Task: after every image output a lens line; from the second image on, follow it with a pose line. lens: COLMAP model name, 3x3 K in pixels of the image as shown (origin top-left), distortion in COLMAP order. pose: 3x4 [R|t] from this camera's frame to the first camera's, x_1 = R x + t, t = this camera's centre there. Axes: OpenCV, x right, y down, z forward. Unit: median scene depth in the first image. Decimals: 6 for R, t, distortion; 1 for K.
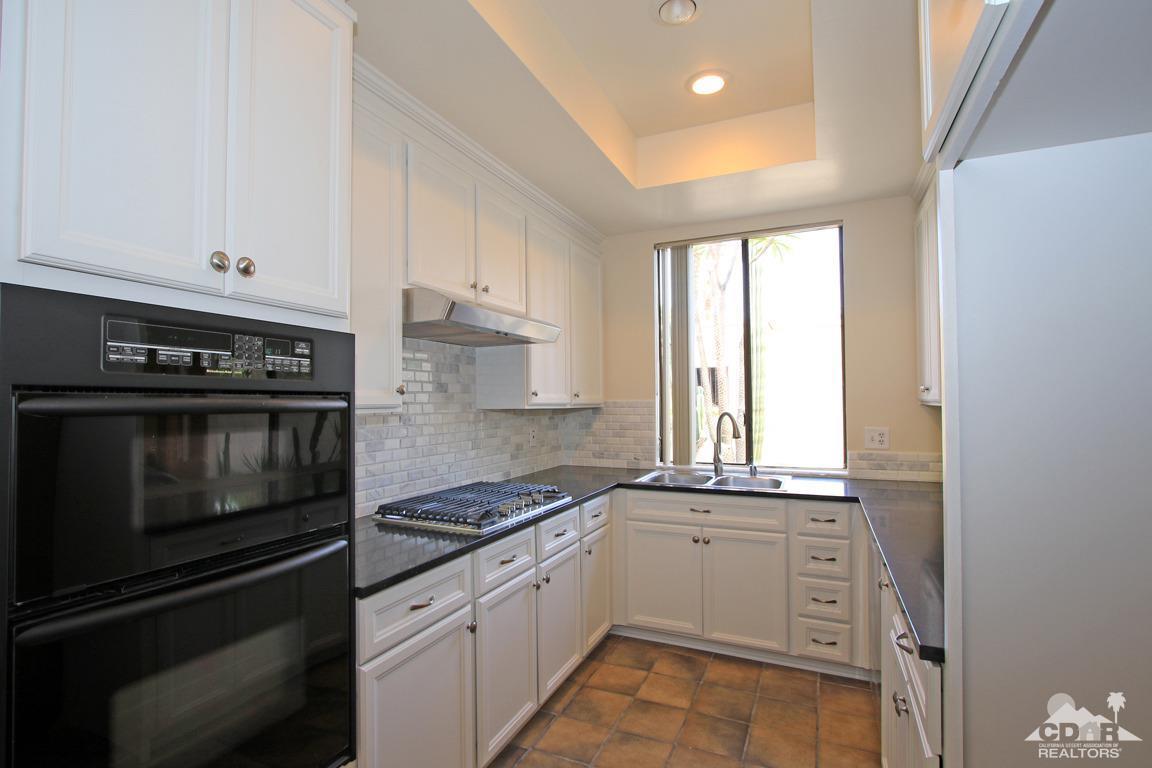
lens RADIAL K [[550.8, 0, 564.6], [0, 550.8, 391.9], [0, 0, 1]] dist [-0.021856, 0.007659]
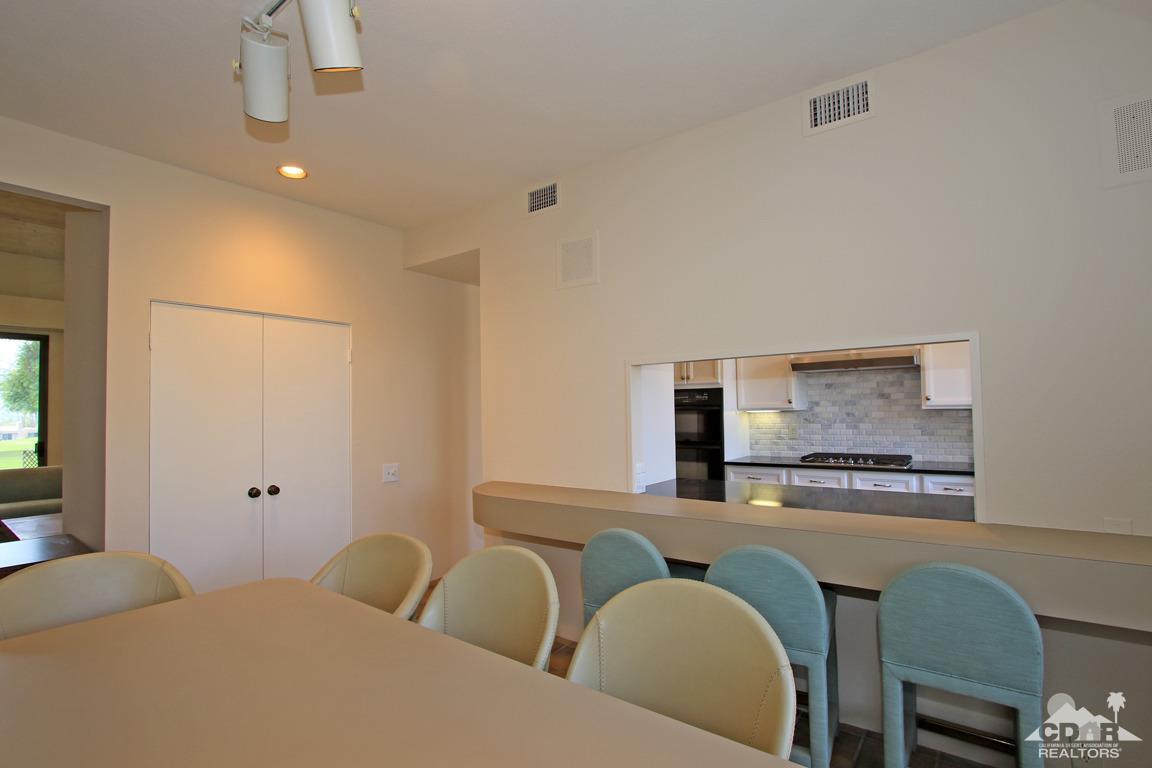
lens RADIAL K [[550.8, 0, 564.6], [0, 550.8, 391.9], [0, 0, 1]] dist [-0.021856, 0.007659]
pose [[-0.190148, -0.022464, -0.981498, 1.558700], [0.029551, 0.999154, -0.028593, -0.001156], [0.981311, -0.034442, -0.189323, 0.339163]]
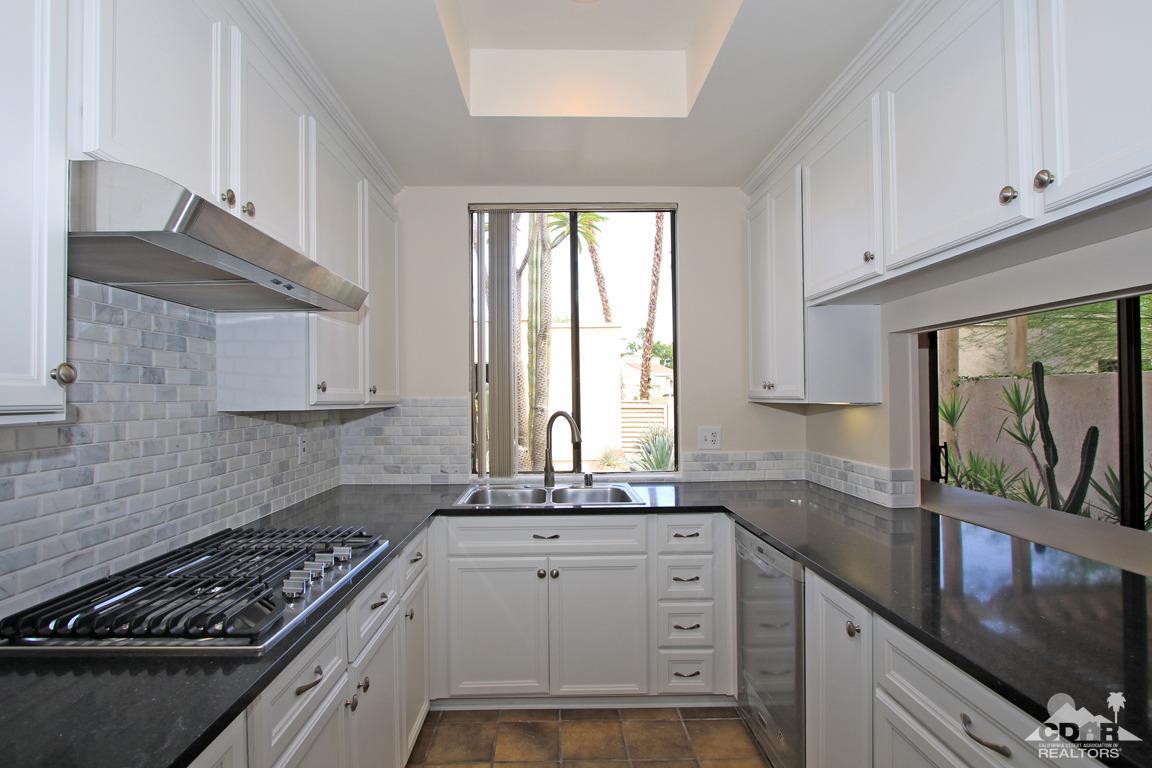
lens RADIAL K [[550.8, 0, 564.6], [0, 550.8, 391.9], [0, 0, 1]] dist [-0.021856, 0.007659]
pose [[0.895521, 0.004959, 0.444992, -0.085527], [-0.006764, 0.999974, 0.002469, 0.005077], [-0.444968, -0.005221, 0.895531, 0.280582]]
